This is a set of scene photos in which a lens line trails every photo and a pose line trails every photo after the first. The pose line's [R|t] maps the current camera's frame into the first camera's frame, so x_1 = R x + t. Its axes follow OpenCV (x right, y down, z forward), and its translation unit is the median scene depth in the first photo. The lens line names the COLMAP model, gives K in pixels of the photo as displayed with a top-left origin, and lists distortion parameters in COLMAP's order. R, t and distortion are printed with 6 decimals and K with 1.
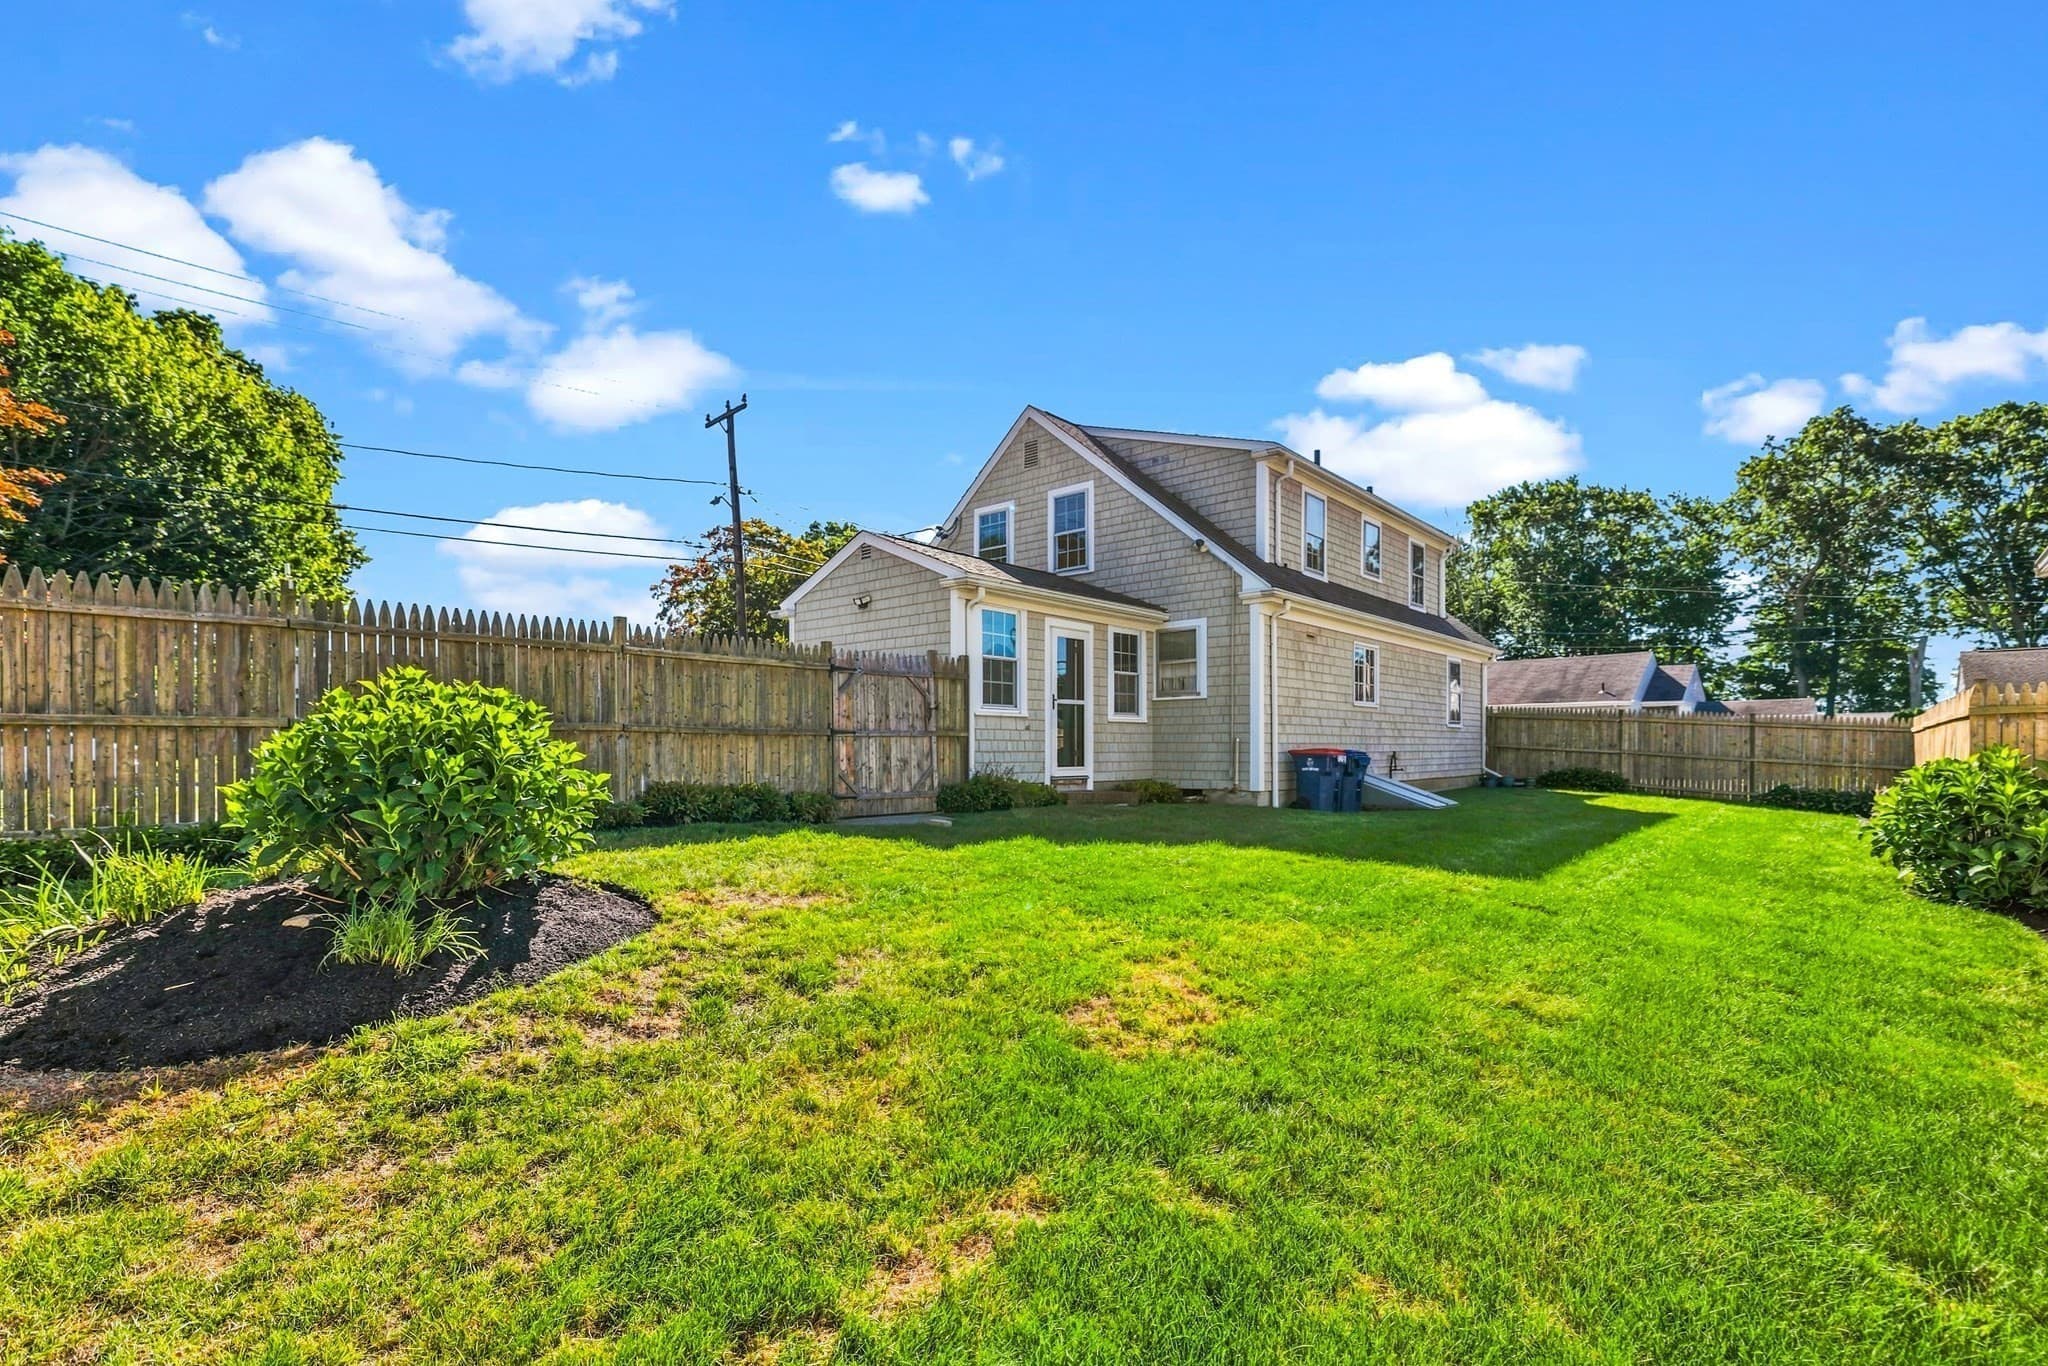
lens RADIAL K [[924.8, 0, 1023.9], [0, 924.8, 758.6], [0, 0, 1]] dist [0.002067, -0.000858]
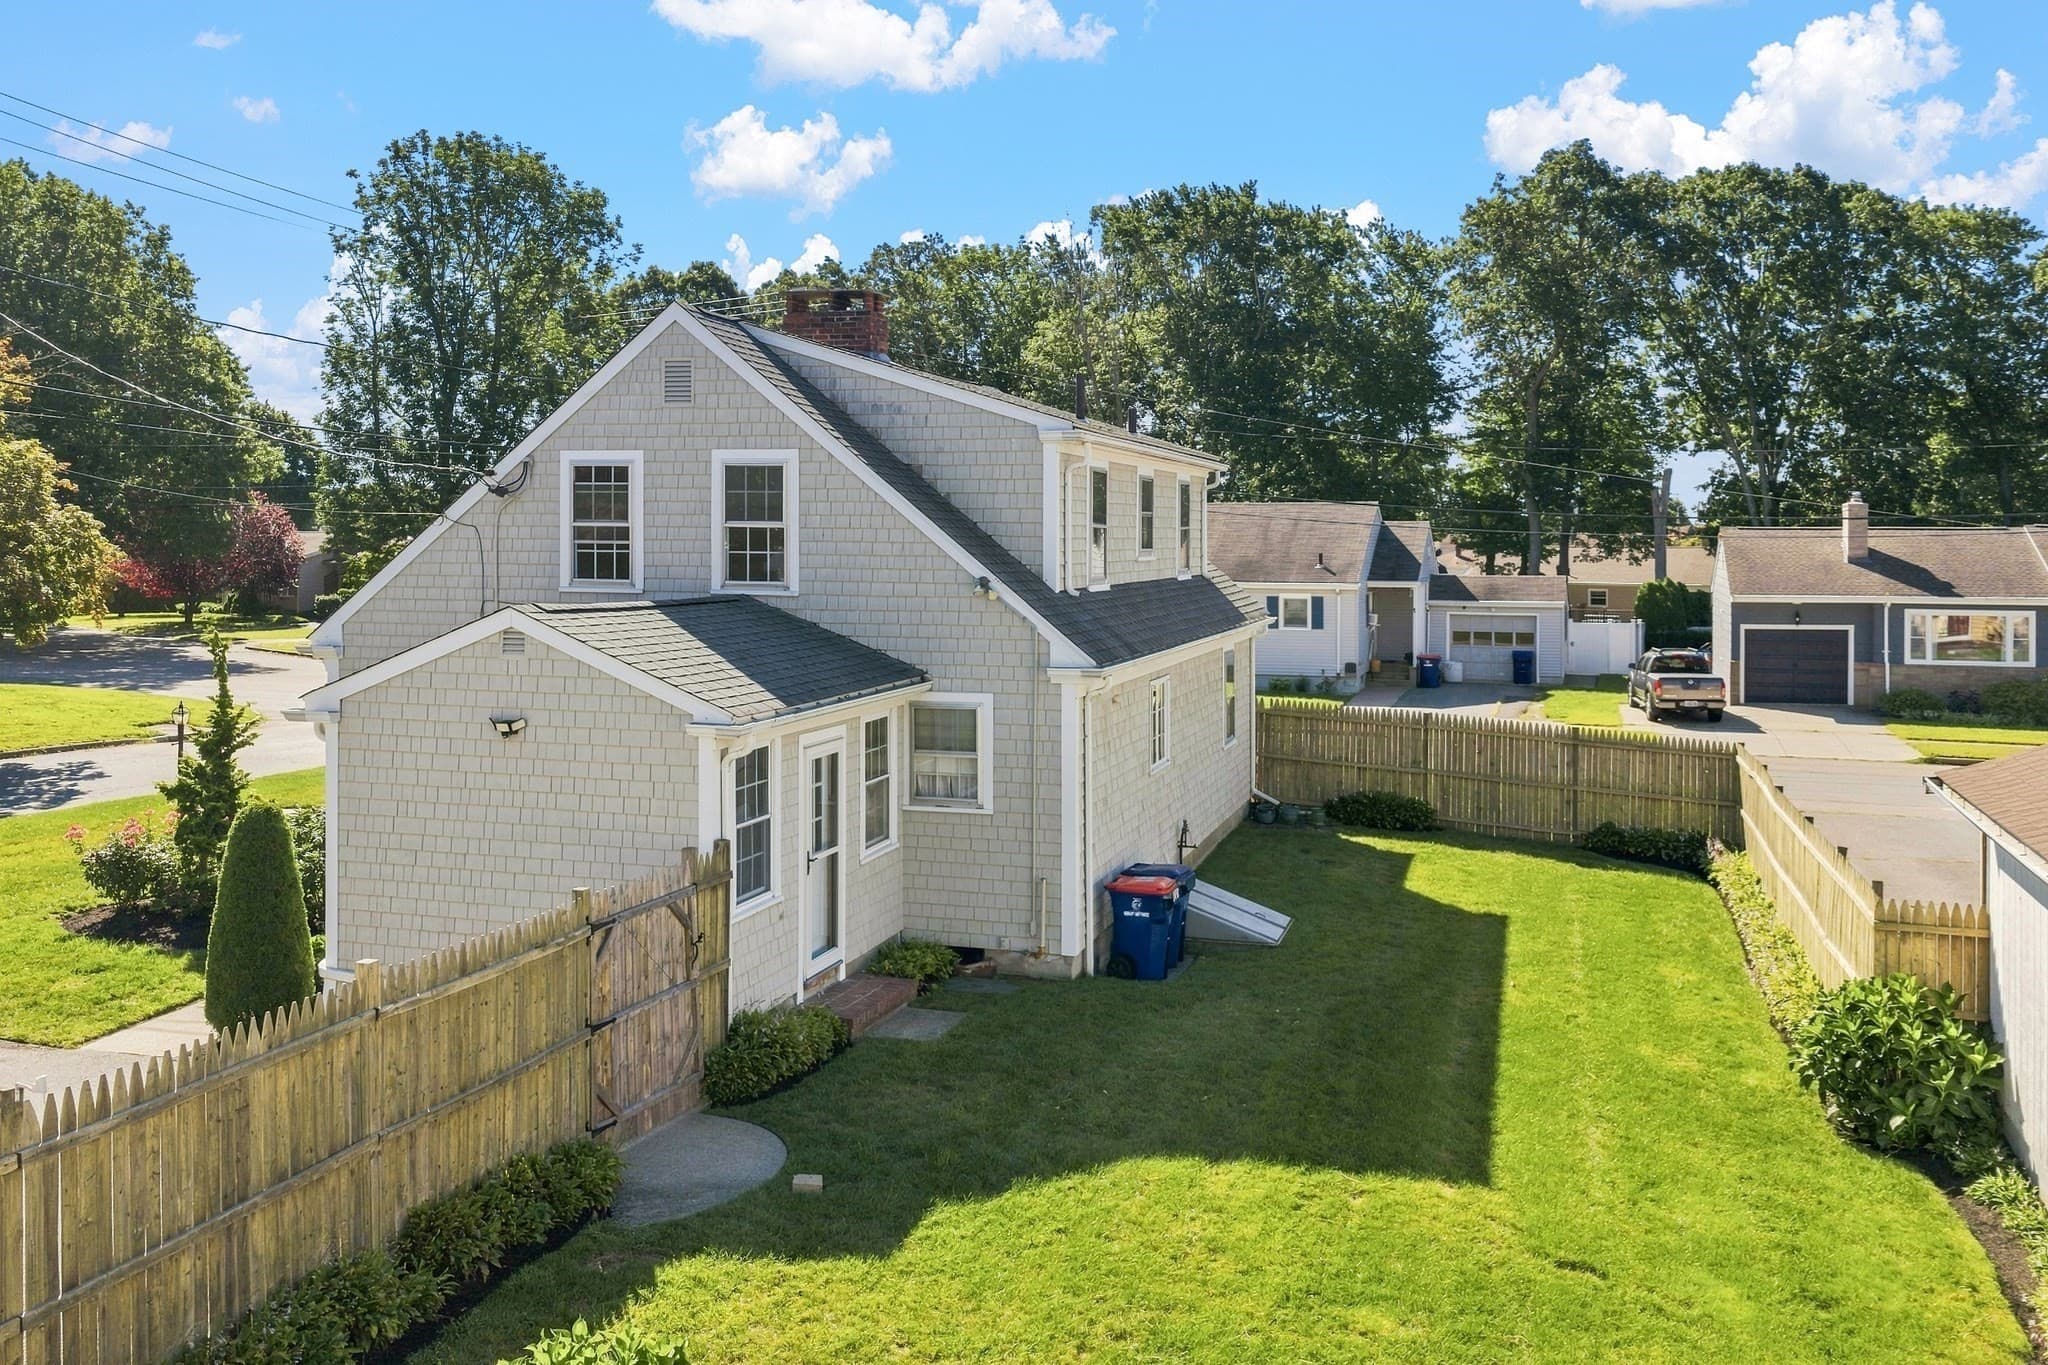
lens RADIAL K [[1724.4, 0, 1023.7], [0, 1724.4, 558.1], [0, 0, 1]] dist [0.017333, -0.042461]
pose [[0.907612, 0.000417, 0.419810, -0.232096], [-0.000321, 1.000000, -0.000298, -0.188265], [-0.419810, 0.000136, 0.907612, -0.111671]]
